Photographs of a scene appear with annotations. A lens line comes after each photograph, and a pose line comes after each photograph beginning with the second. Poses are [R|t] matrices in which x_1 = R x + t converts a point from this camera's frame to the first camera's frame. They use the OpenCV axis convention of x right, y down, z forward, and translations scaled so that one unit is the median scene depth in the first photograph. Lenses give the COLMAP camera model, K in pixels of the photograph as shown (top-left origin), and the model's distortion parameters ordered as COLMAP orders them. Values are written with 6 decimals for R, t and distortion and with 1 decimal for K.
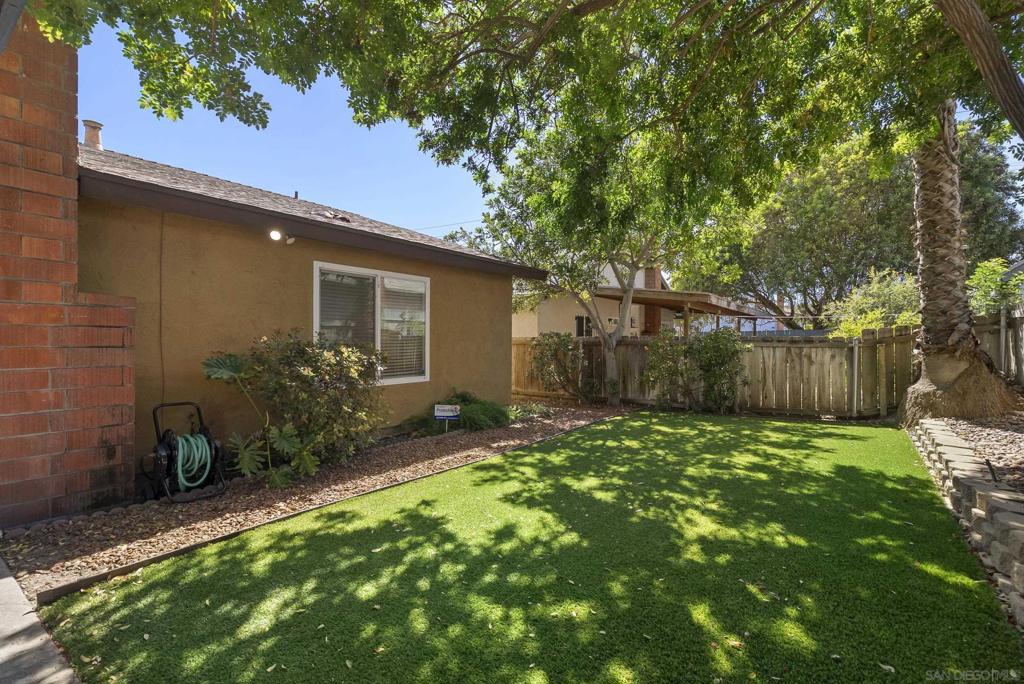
lens RADIAL K [[463.5, 0, 515.5], [0, 463.5, 348.3], [0, 0, 1]] dist [-0.007142, 0.002557]
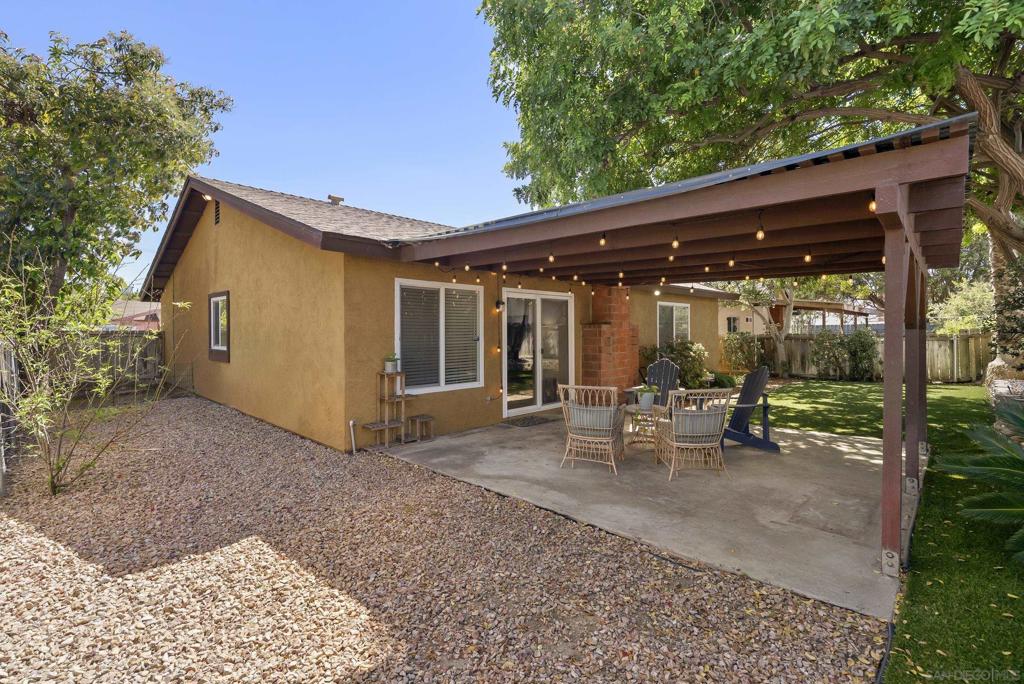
lens RADIAL K [[463.5, 0, 509.4], [0, 463.5, 334.0], [0, 0, 1]] dist [-0.007142, 0.002557]
pose [[0.989046, -0.013678, -0.146973, -0.608611], [0.012243, 0.999868, -0.010667, -0.026172], [0.147100, 0.008751, 0.989083, -0.882600]]
